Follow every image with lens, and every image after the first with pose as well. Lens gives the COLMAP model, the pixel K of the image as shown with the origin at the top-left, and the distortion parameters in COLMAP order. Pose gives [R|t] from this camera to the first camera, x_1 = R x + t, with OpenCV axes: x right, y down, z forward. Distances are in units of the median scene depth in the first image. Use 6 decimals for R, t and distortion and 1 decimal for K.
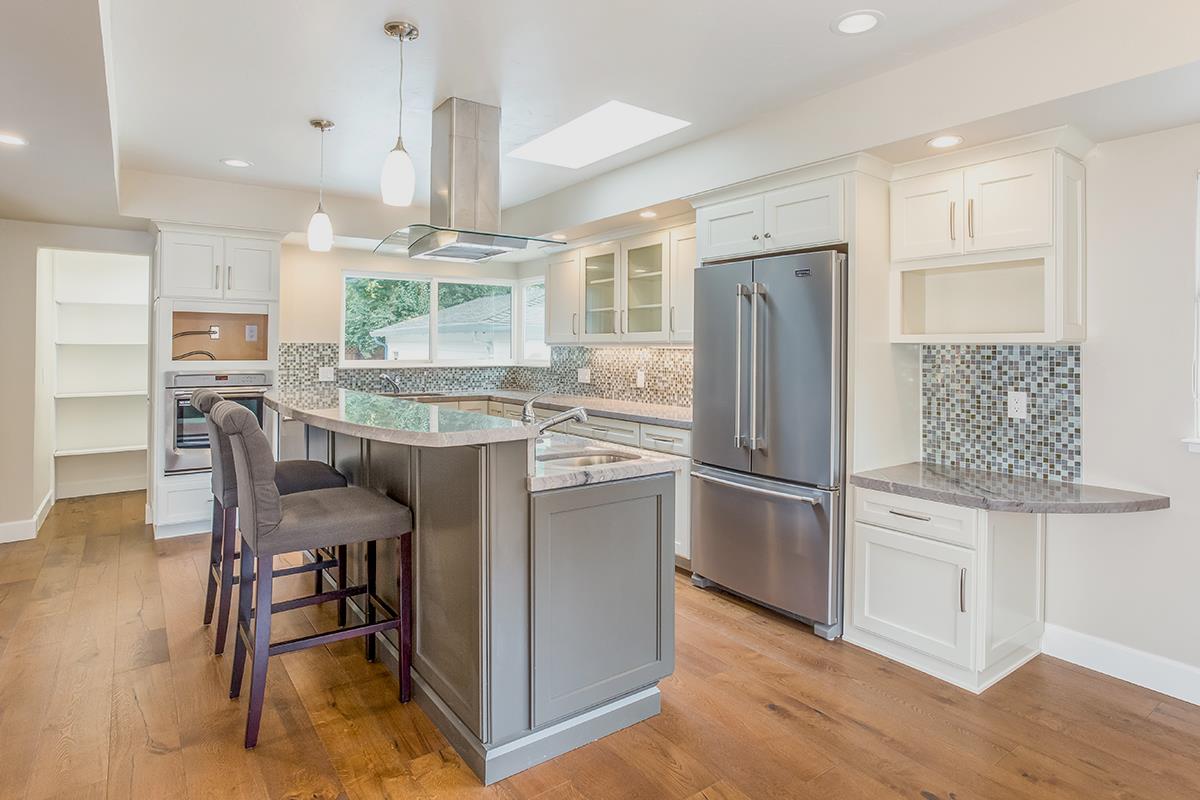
lens RADIAL K [[667.8, 0, 607.1], [0, 667.8, 344.3], [0, 0, 1]] dist [0.000595, 0.002040]
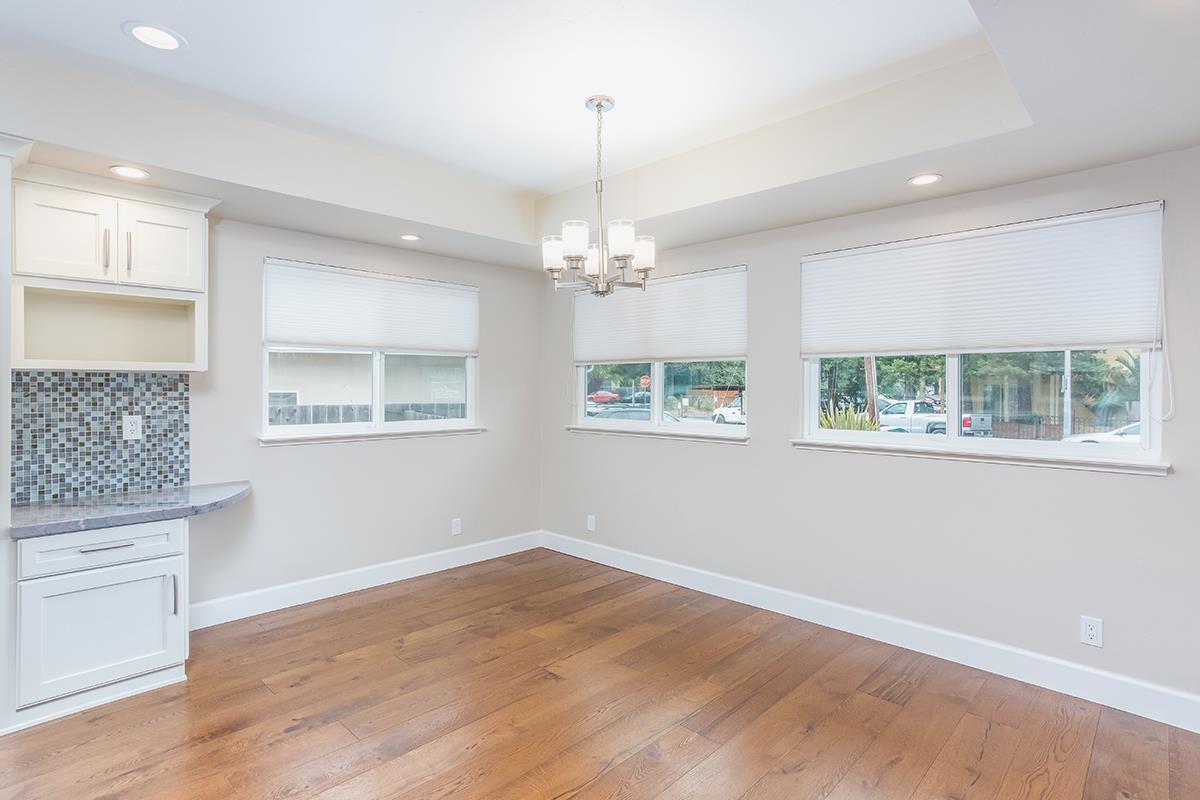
lens RADIAL K [[614.0, 0, 588.6], [0, 614.0, 388.2], [0, 0, 1]] dist [0.005783, 0.002129]
pose [[-0.163274, -0.011587, 0.986513, -0.489918], [-0.010076, 0.999898, 0.010077, 0.008377], [-0.986529, -0.008295, -0.163375, 0.417517]]
